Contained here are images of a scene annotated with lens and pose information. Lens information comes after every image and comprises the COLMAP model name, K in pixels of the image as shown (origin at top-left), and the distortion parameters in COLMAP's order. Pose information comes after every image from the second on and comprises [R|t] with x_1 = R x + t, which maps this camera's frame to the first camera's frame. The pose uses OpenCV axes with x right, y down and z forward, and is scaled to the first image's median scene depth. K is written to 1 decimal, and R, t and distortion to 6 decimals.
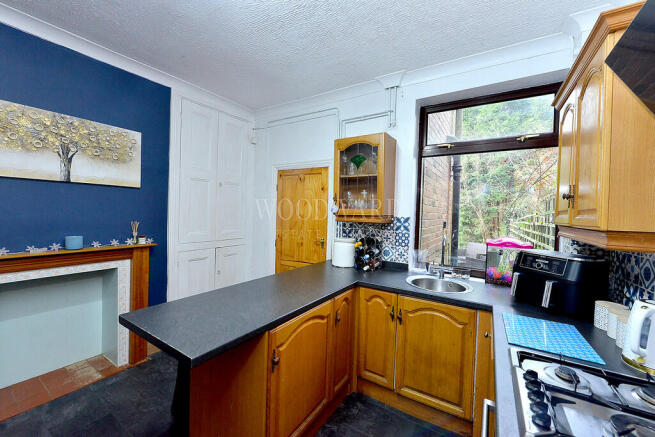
lens RADIAL K [[266.9, 0, 326.5], [0, 266.9, 216.9], [0, 0, 1]] dist [-0.002173, -0.000176]
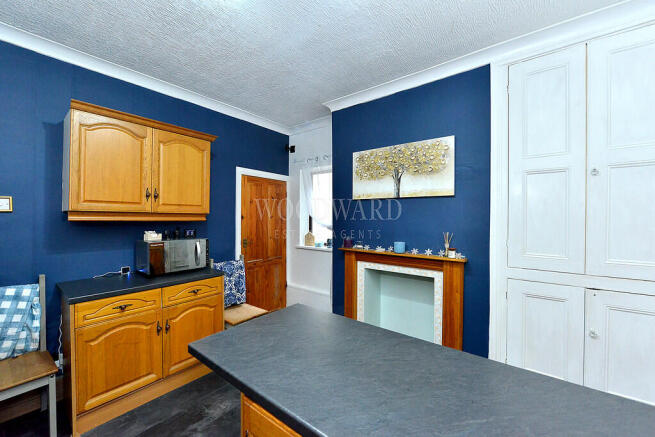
lens RADIAL K [[266.9, 0, 326.5], [0, 266.9, 216.9], [0, 0, 1]] dist [-0.002173, -0.000176]
pose [[-0.104938, -0.021184, -0.994253, 0.257658], [-0.027794, 0.999445, -0.018362, -0.008803], [0.994090, 0.025707, -0.105468, 0.690059]]
